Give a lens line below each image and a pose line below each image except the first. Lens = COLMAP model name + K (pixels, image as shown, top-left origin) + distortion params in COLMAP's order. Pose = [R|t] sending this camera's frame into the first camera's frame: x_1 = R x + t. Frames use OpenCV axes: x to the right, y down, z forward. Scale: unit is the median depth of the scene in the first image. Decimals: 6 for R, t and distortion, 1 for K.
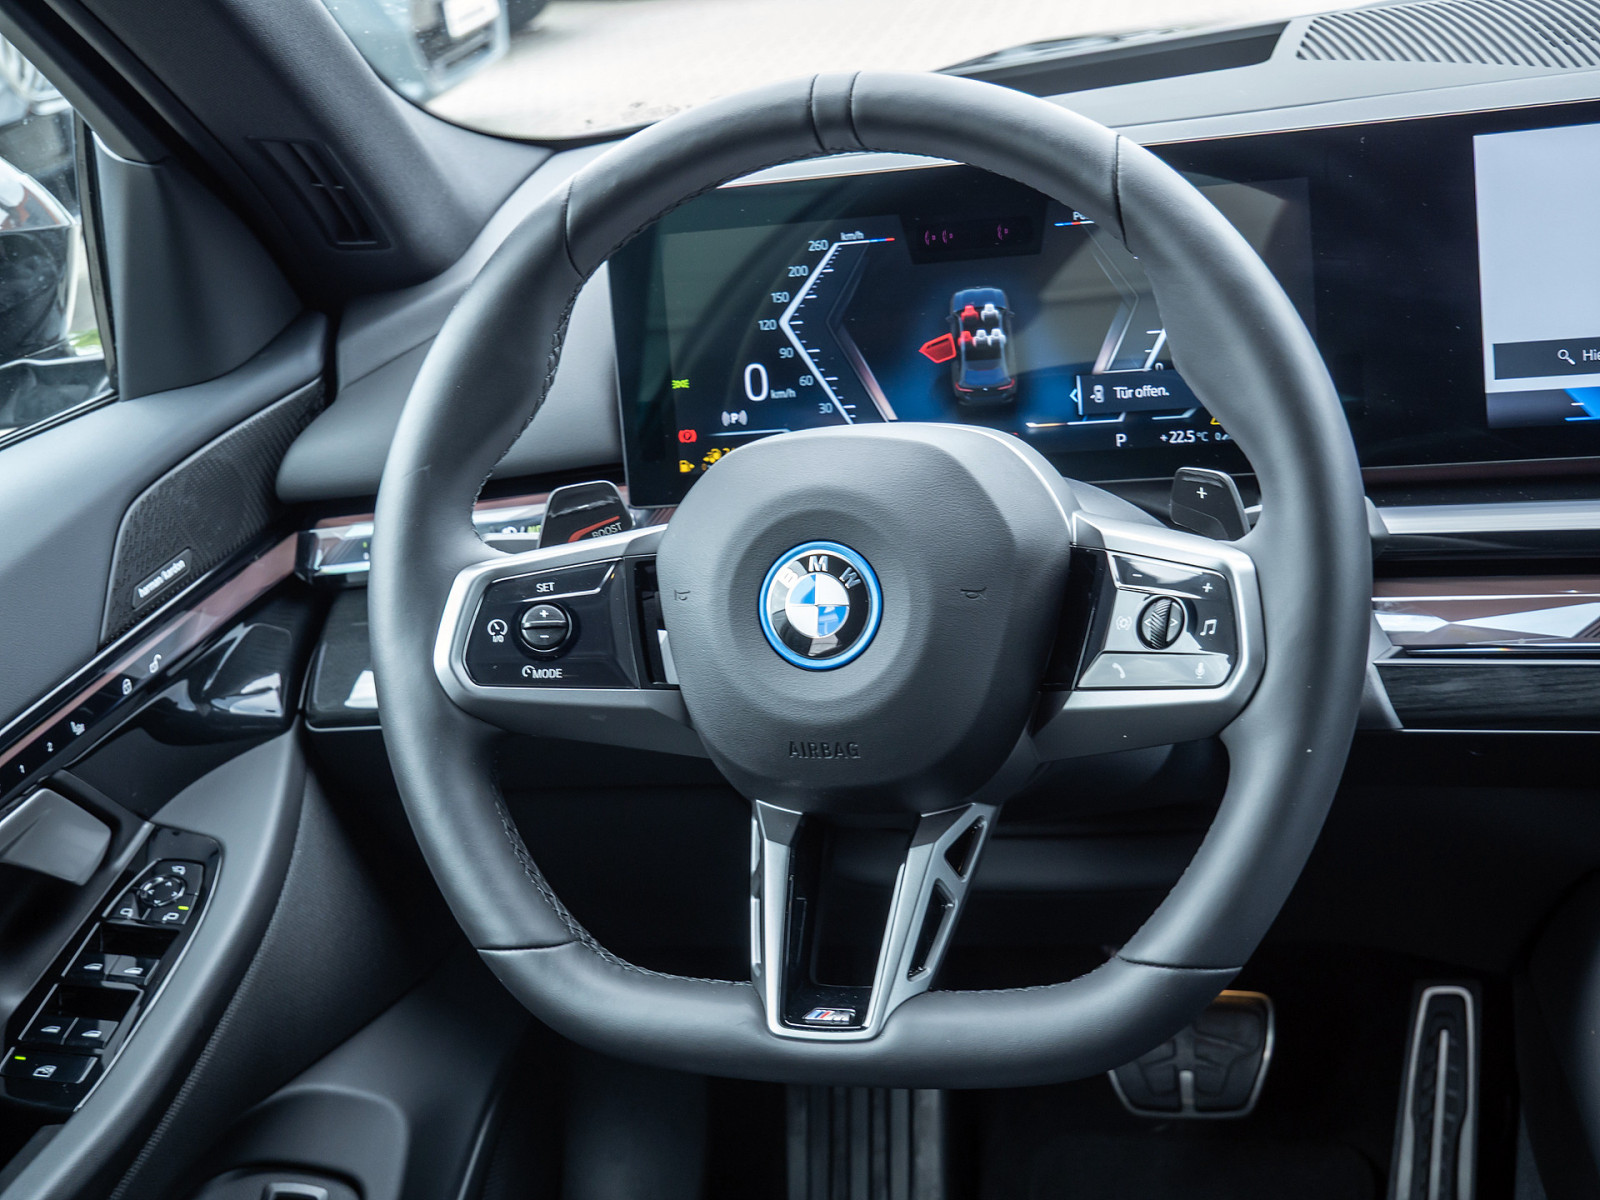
lens RADIAL K [[2671.7, 0, 800.0], [0, 2671.7, 600.0], [0, 0, 1]] dist [0.021024, 0.065158]
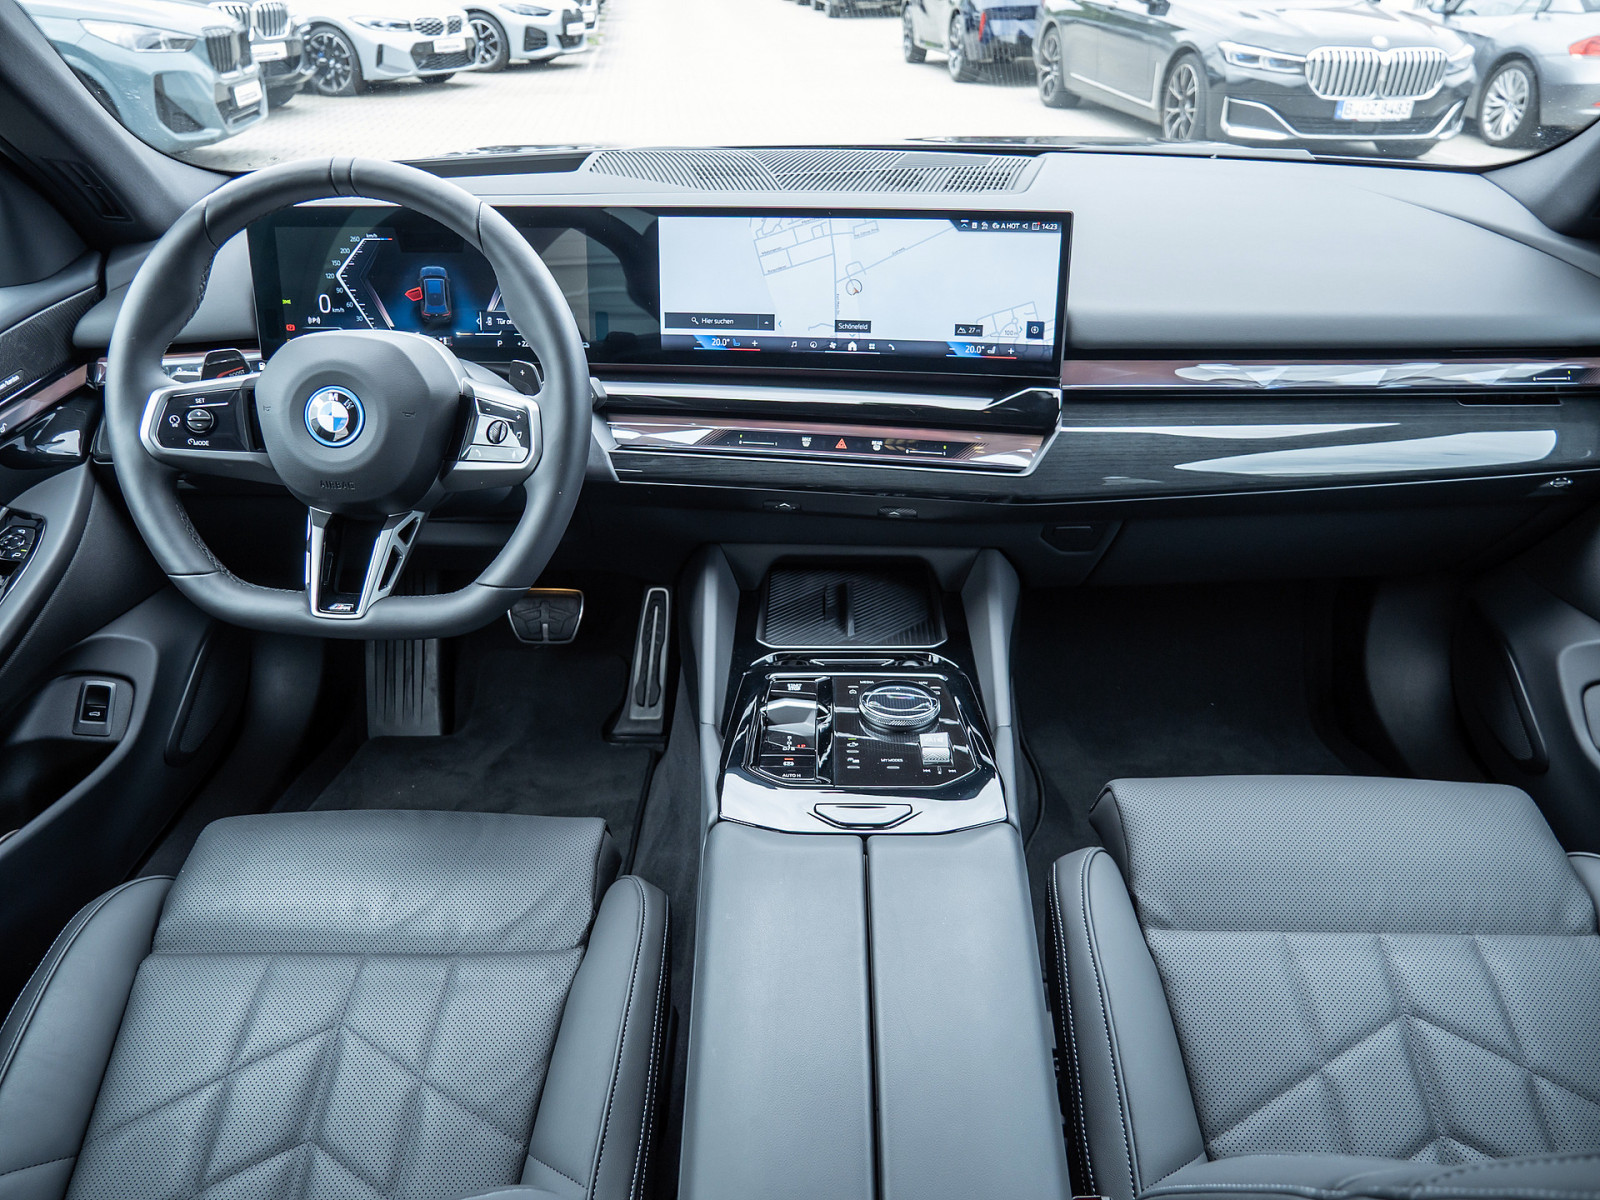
lens RADIAL K [[1171.6, 0, 800.0], [0, 1171.6, 600.0], [0, 0, 1]] dist [-0.033280, 0.001632]
pose [[0.951549, 0.001416, 0.307495, 0.066719], [-0.051395, 0.986655, 0.154499, -0.014377], [-0.303173, -0.162817, 0.938923, -0.003334]]
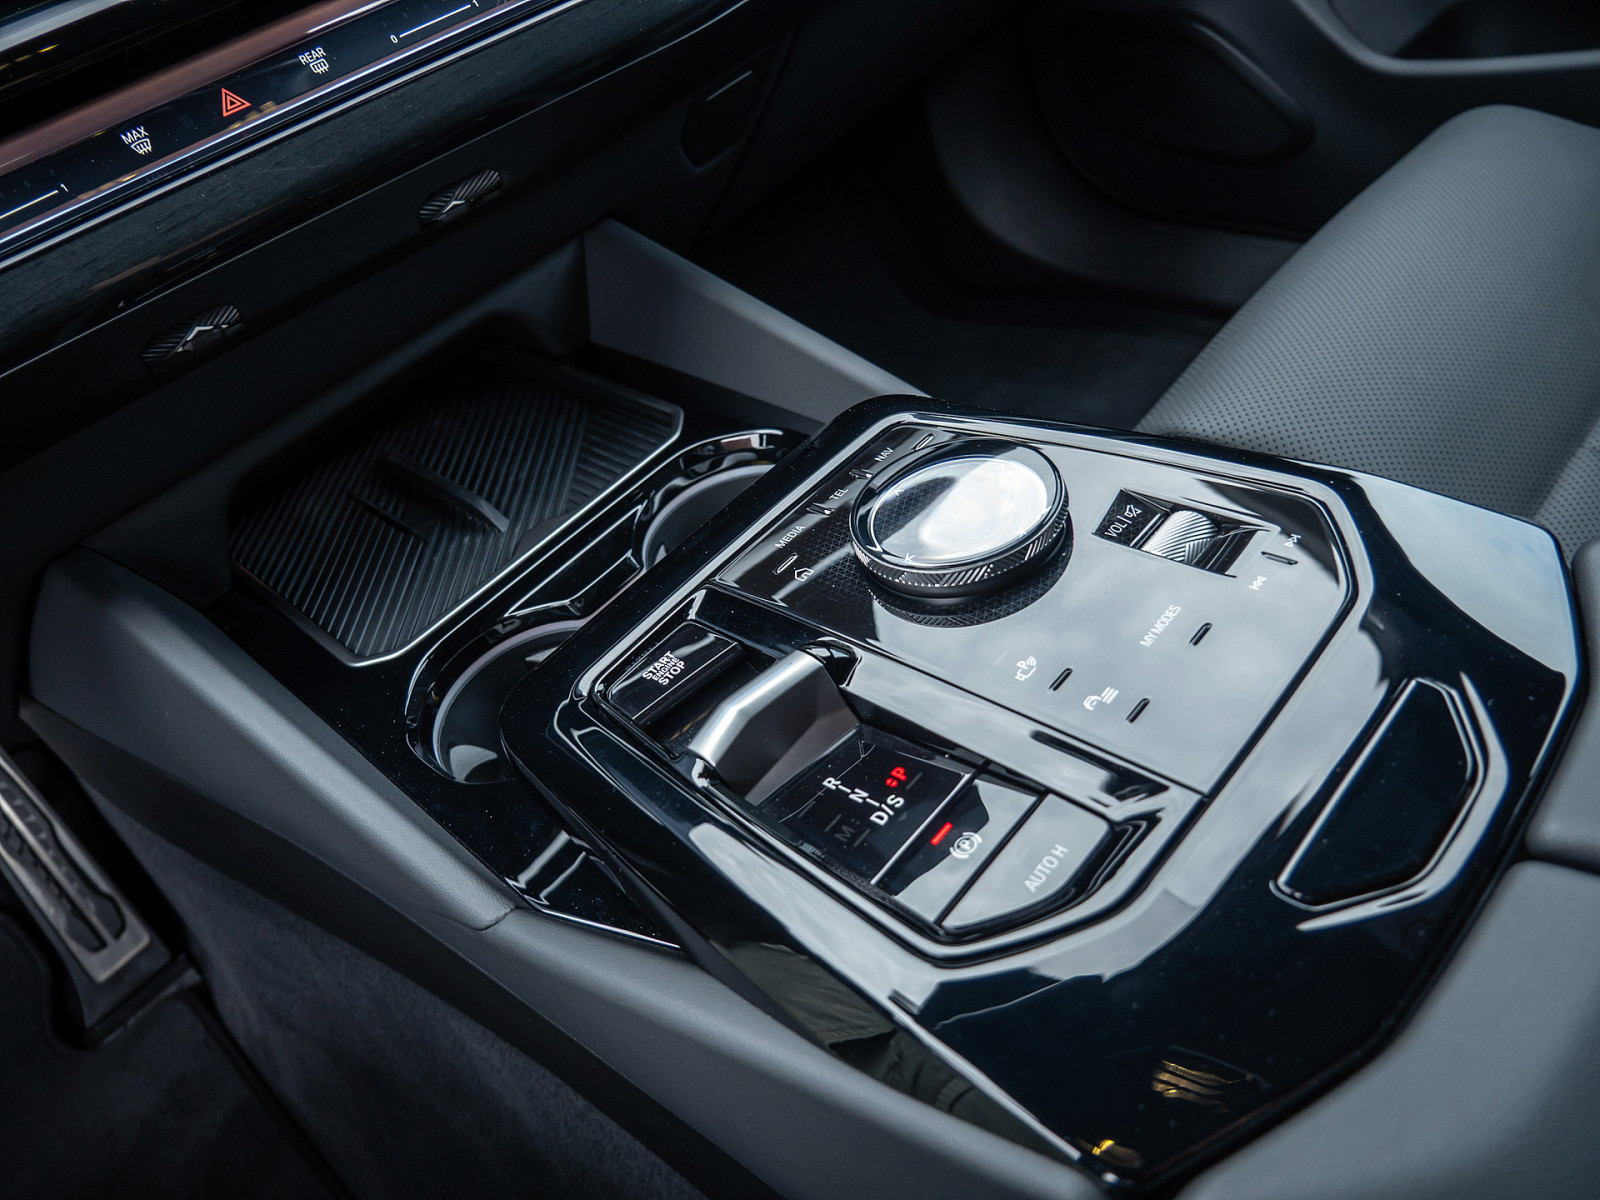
lens RADIAL K [[1171.6, 0, 800.0], [0, 1171.6, 600.0], [0, 0, 1]] dist [-0.033280, 0.001632]
pose [[0.449238, -0.566759, 0.690630, 0.150717], [0.412886, 0.817227, 0.402077, 0.064582], [-0.792282, 0.104523, 0.601136, 0.617257]]
